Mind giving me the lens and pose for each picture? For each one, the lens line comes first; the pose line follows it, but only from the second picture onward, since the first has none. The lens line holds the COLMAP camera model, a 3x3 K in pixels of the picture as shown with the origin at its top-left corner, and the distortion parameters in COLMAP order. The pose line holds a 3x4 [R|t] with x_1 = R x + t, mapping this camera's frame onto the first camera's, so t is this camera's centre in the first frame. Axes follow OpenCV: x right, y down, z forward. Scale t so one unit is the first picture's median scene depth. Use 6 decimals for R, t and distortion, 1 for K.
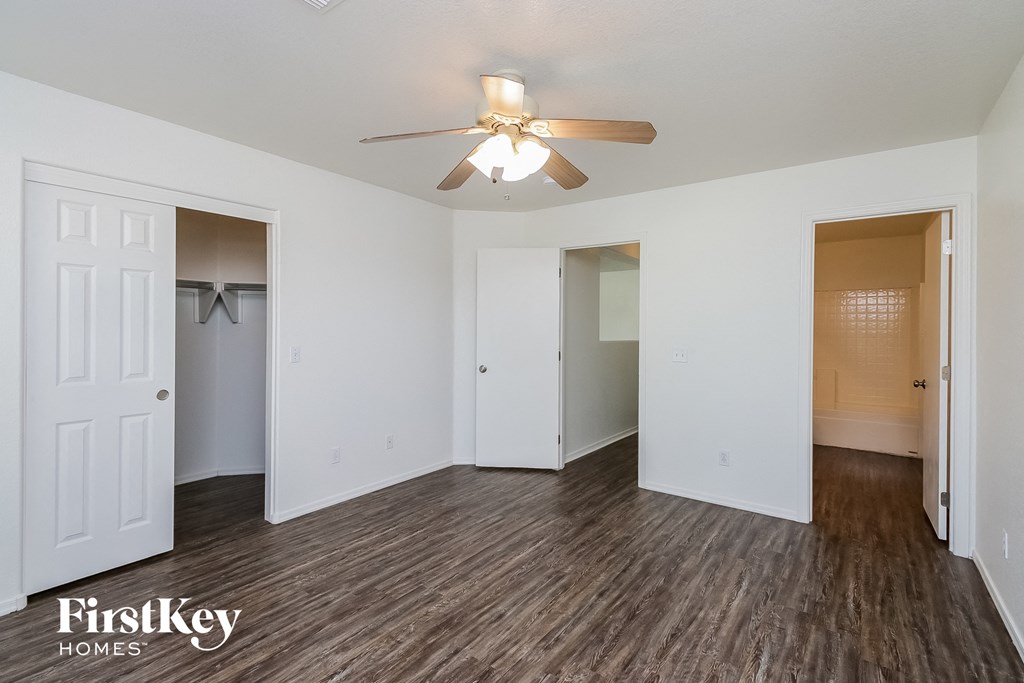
lens RADIAL K [[484.0, 0, 500.3], [0, 484.0, 330.5], [0, 0, 1]] dist [0.016839, -0.011787]
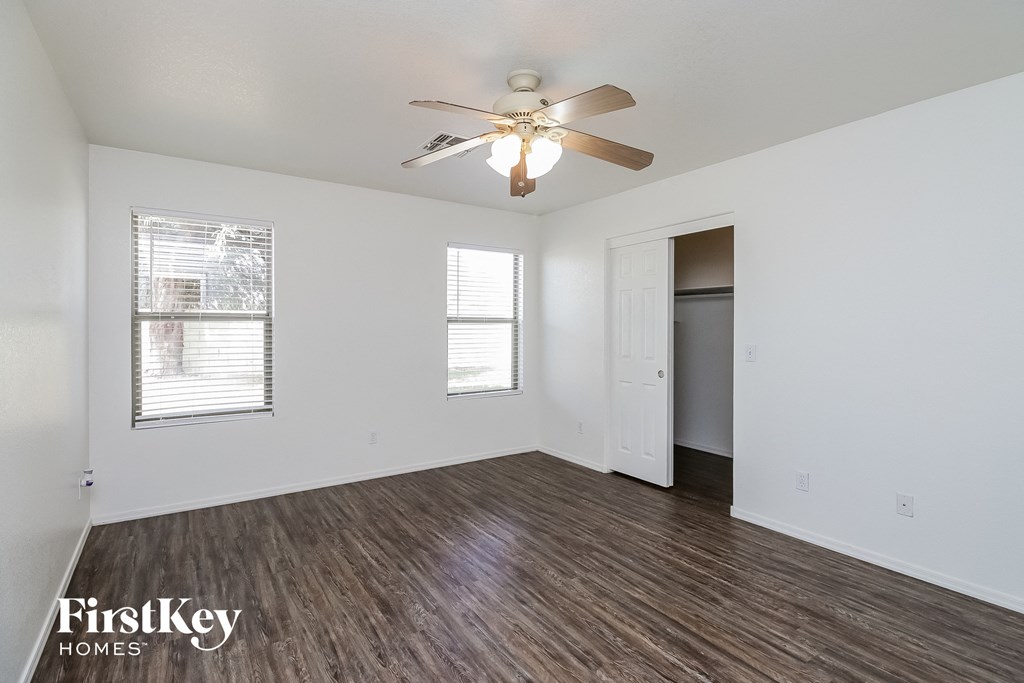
lens RADIAL K [[484.0, 0, 500.3], [0, 484.0, 330.5], [0, 0, 1]] dist [0.016839, -0.011787]
pose [[-0.337357, 0.002619, -0.941373, 0.844208], [-0.002394, 0.999991, 0.003640, 0.001563], [0.941374, 0.003482, -0.337348, 1.103901]]
